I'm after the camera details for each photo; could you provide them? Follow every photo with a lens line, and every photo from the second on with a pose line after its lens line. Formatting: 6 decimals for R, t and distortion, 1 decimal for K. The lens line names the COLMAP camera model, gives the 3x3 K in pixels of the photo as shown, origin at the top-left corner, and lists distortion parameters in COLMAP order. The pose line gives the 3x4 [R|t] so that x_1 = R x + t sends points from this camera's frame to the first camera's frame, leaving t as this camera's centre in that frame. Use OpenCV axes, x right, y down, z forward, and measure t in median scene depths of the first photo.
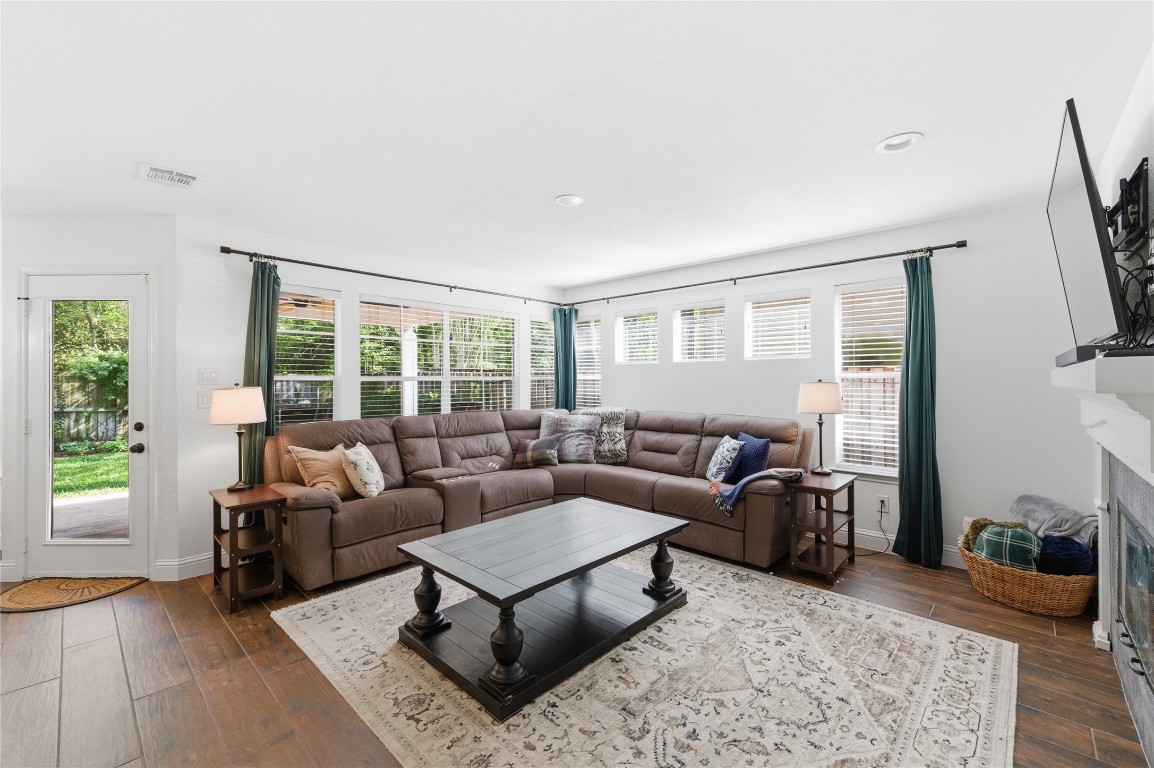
lens RADIAL K [[481.5, 0, 577.0], [0, 481.5, 384.0], [0, 0, 1]] dist [-0.000942, -0.000074]
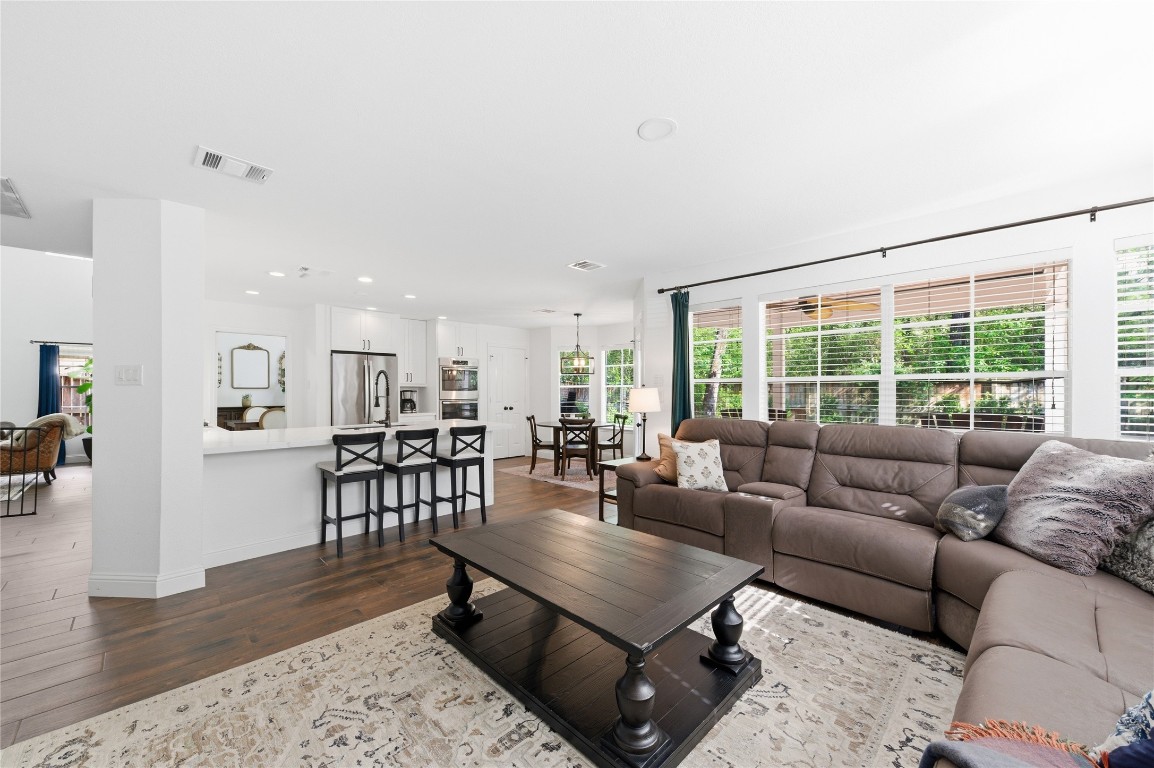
lens RADIAL K [[432.8, 0, 577.0], [0, 432.8, 384.0], [0, 0, 1]] dist [0.000290, 0.000149]
pose [[-0.022702, 0.003339, -0.999737, 0.914455], [-0.005521, 0.999979, 0.003465, -0.003715], [0.999727, 0.005599, -0.022683, 1.234077]]
